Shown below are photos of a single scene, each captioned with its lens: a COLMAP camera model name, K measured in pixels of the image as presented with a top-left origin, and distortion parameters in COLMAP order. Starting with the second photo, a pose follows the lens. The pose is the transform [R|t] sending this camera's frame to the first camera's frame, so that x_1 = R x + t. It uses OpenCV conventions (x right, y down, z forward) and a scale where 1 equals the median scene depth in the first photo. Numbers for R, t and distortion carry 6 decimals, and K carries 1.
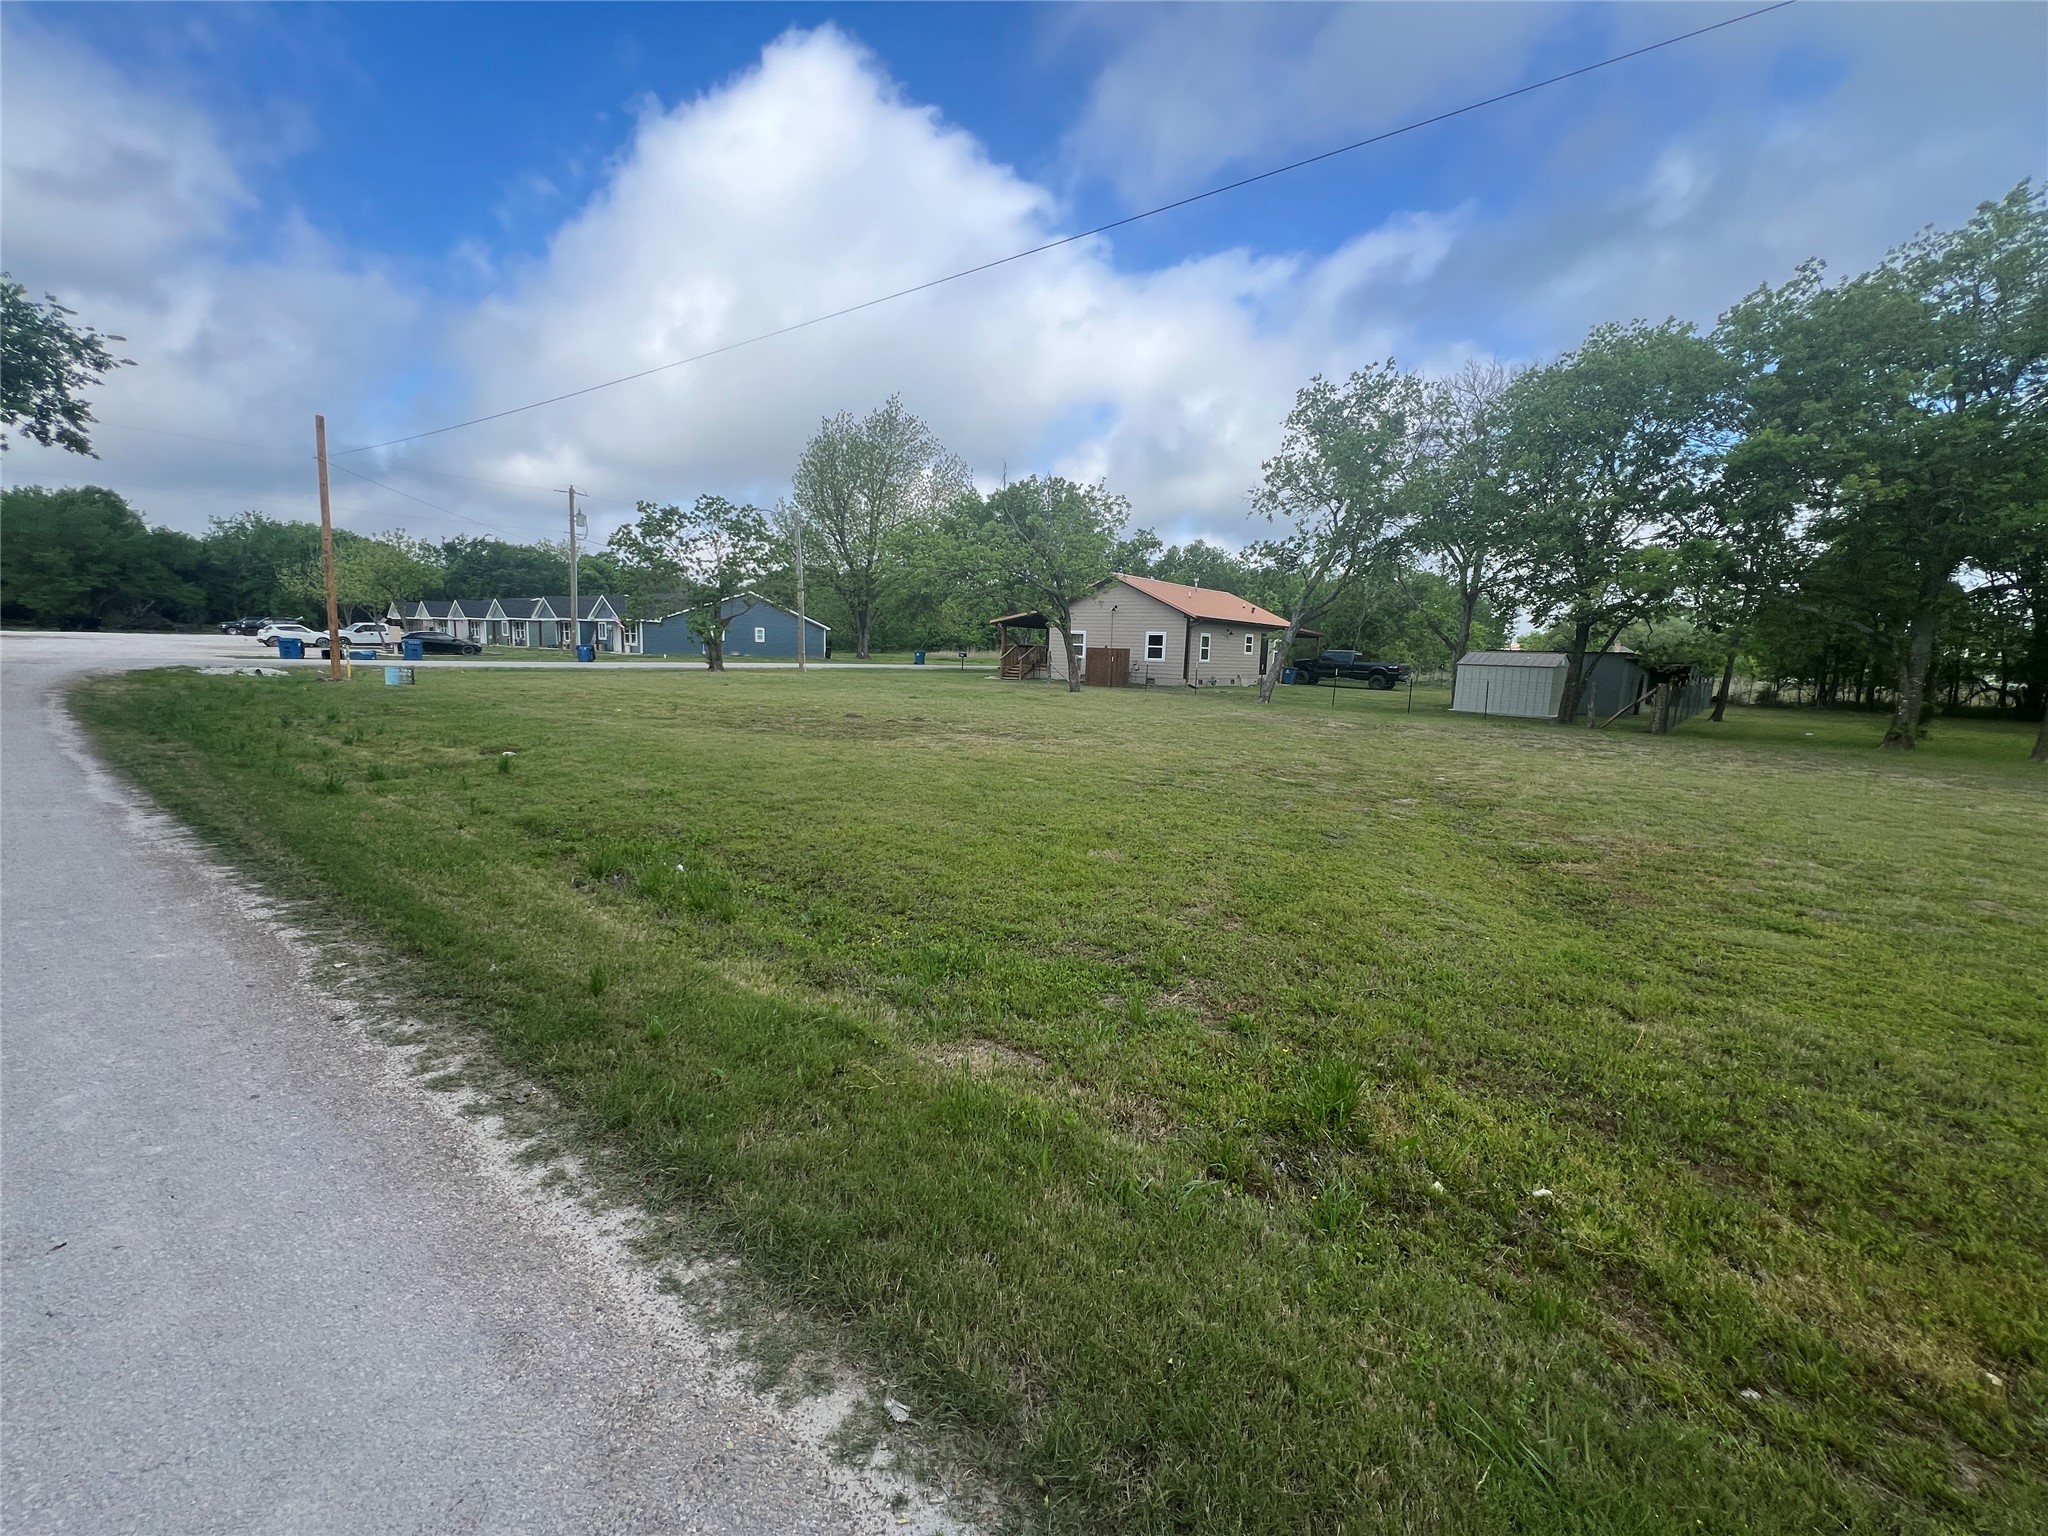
lens RADIAL K [[820.0, 0, 1024.6], [0, 820.0, 773.0], [0, 0, 1]] dist [-0.002791, 0.000748]
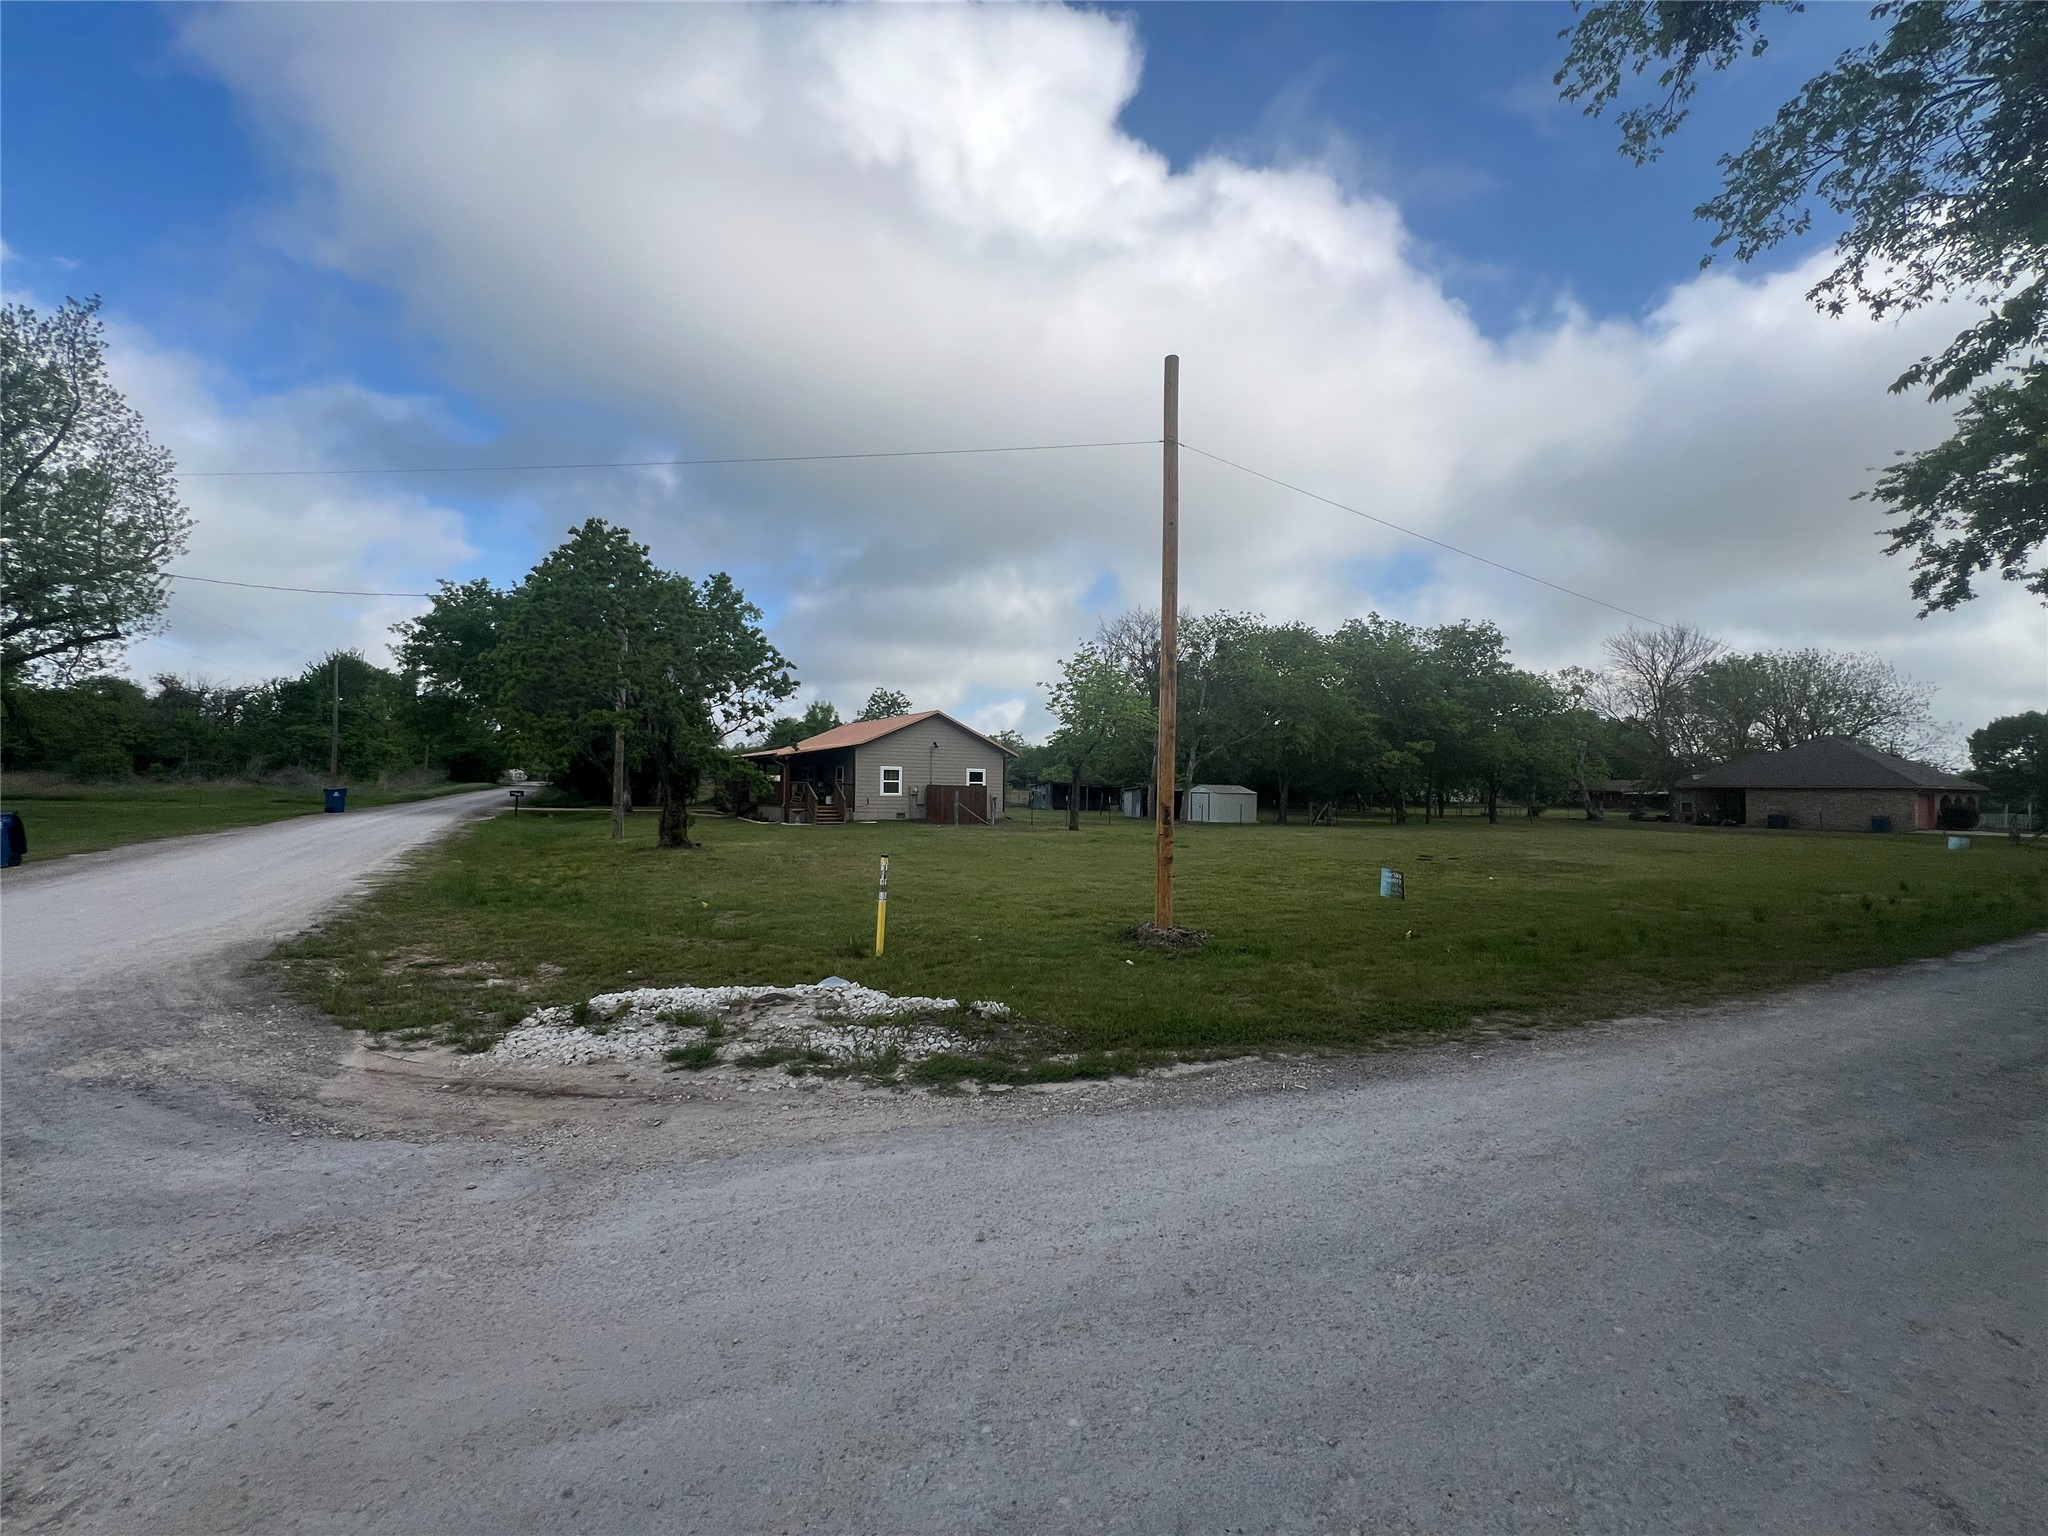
lens RADIAL K [[829.6, 0, 1024.0], [0, 829.6, 768.0], [0, 0, 1]] dist [0.001918, 0.000378]
pose [[0.323923, -0.006539, 0.946061, -0.839821], [0.135771, 0.989947, -0.039644, -0.122527], [-0.936291, 0.141289, 0.321554, 0.596321]]
